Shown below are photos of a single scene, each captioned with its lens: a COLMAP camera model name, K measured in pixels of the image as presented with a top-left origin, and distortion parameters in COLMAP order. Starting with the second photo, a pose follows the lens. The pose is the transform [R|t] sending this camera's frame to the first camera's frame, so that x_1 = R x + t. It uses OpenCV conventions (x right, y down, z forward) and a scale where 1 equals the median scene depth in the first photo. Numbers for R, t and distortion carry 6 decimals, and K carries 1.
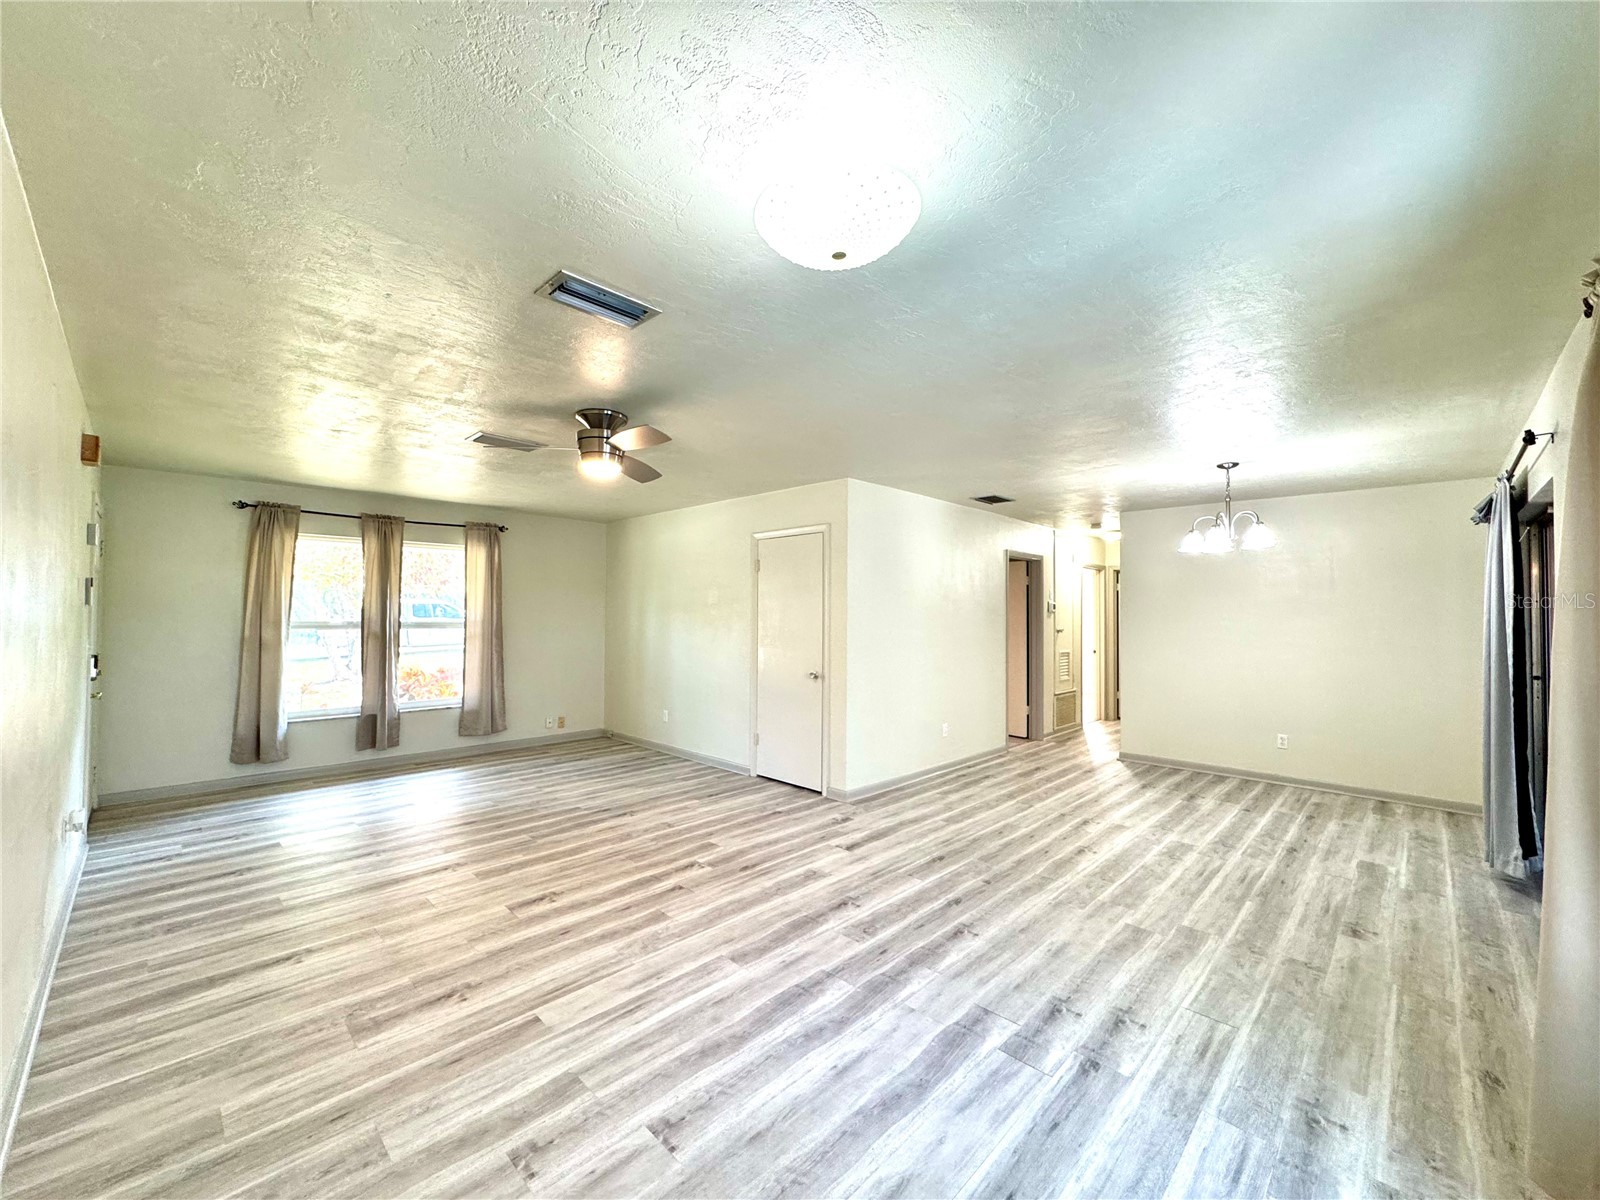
lens RADIAL K [[638.1, 0, 797.2], [0, 638.1, 600.6], [0, 0, 1]] dist [-0.001451, 0.000233]
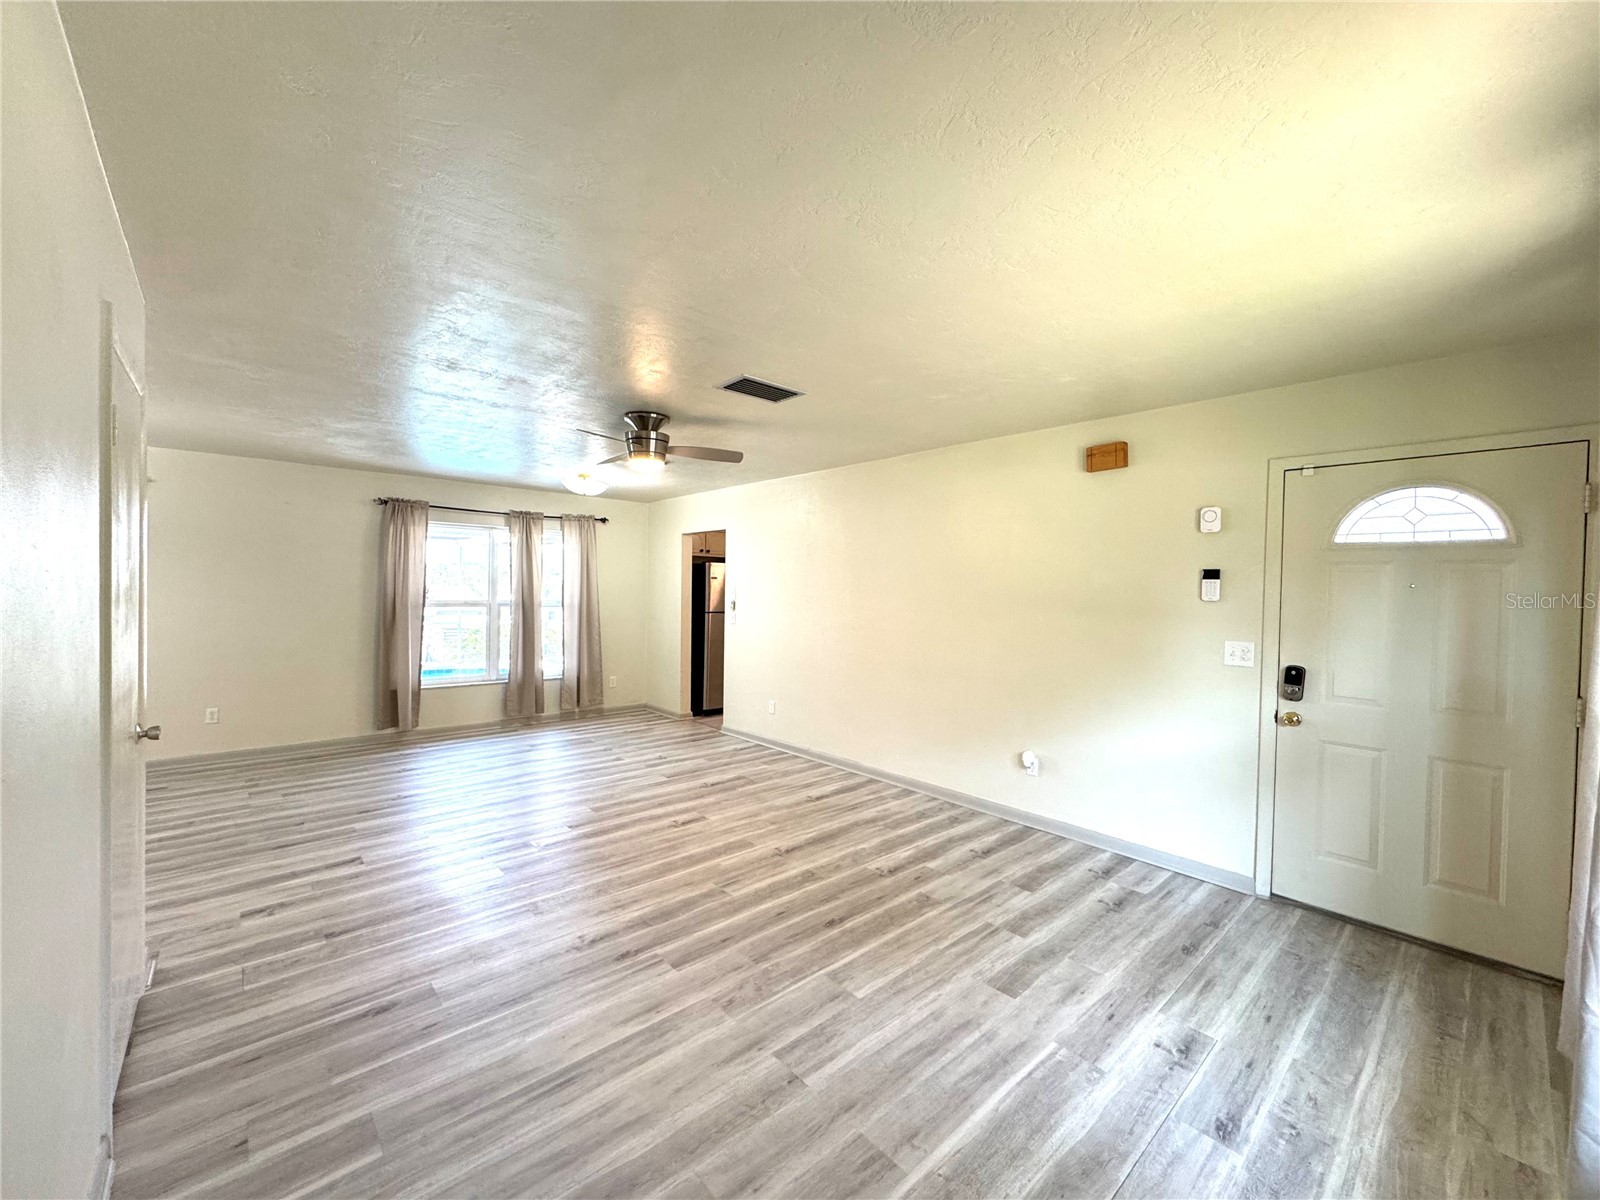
lens RADIAL K [[638.1, 0, 798.4], [0, 638.1, 597.4], [0, 0, 1]] dist [-0.001451, 0.000233]
pose [[-0.997711, -0.024587, 0.062996, -0.636829], [-0.025111, 0.999656, -0.007534, 0.027449], [-0.062789, -0.009099, -0.997985, 2.058204]]
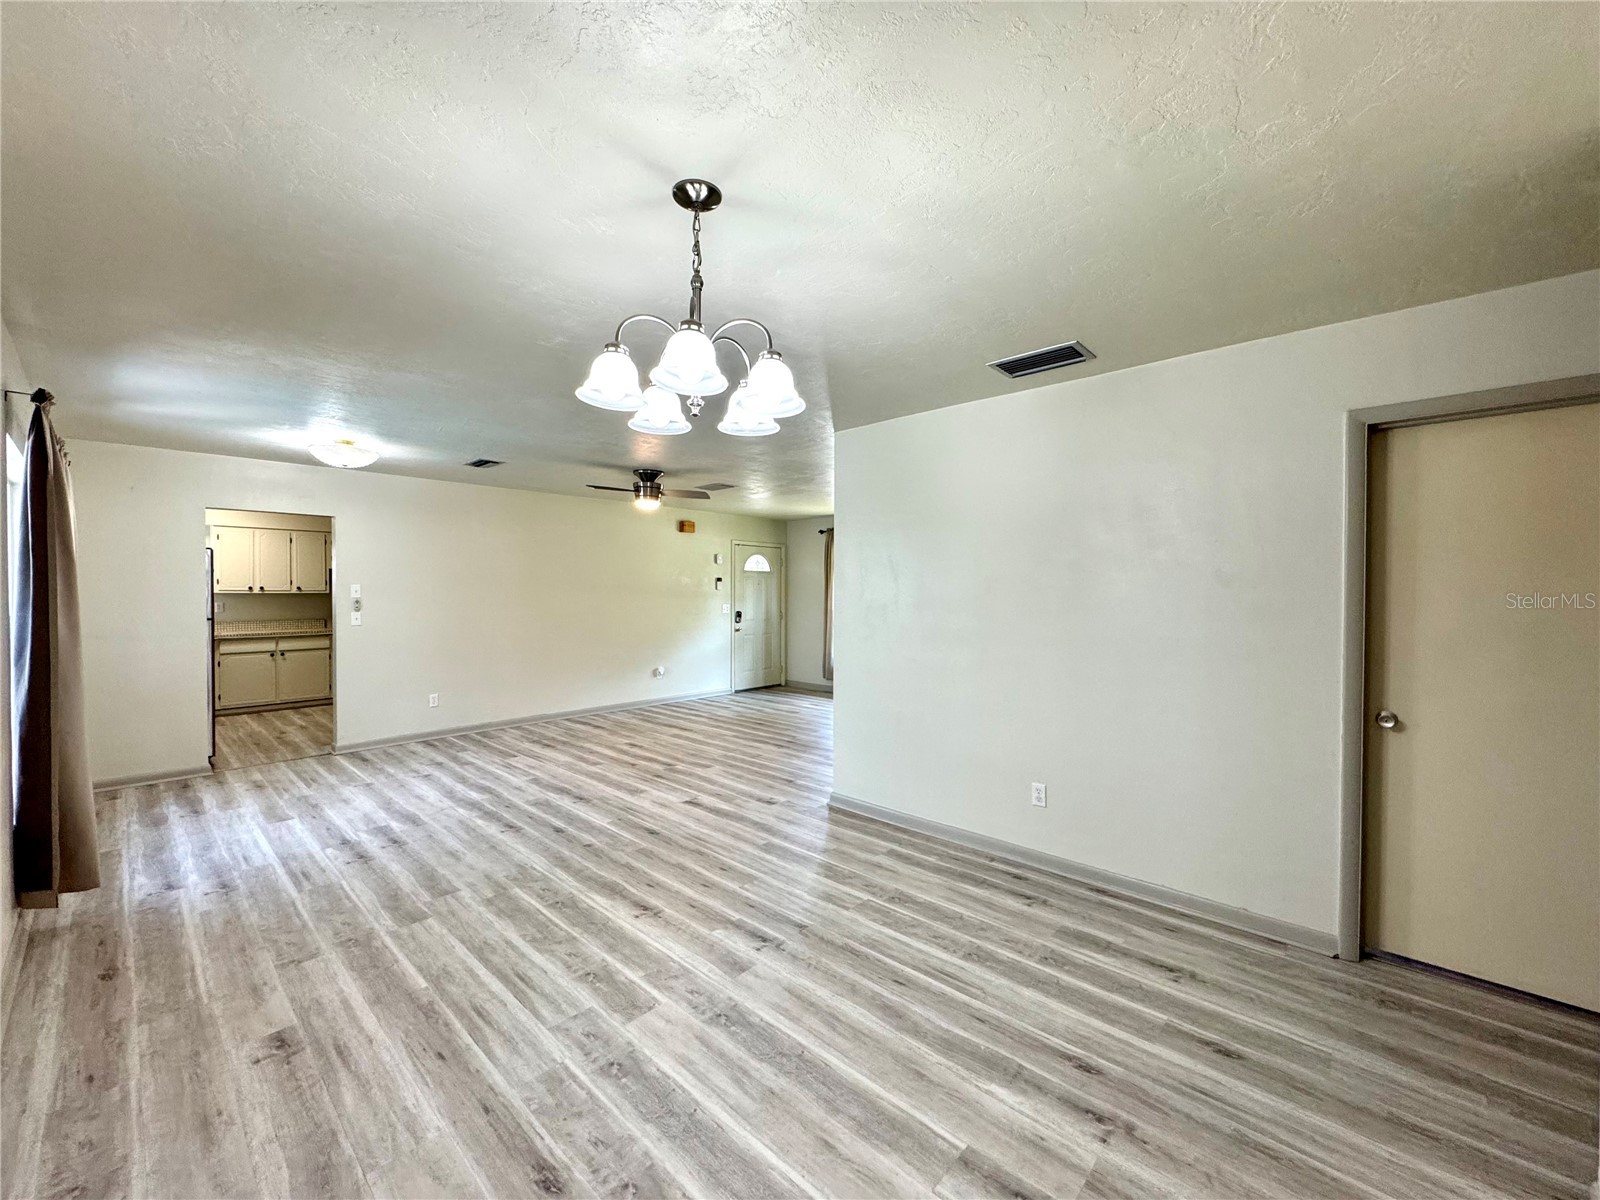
lens RADIAL K [[638.1, 0, 798.8], [0, 638.1, 599.0], [0, 0, 1]] dist [-0.001451, 0.000233]
pose [[0.028396, 0.005290, -0.999583, 1.339347], [0.019975, 0.999783, 0.005859, 0.038296], [0.999397, -0.020133, 0.028284, 1.314373]]
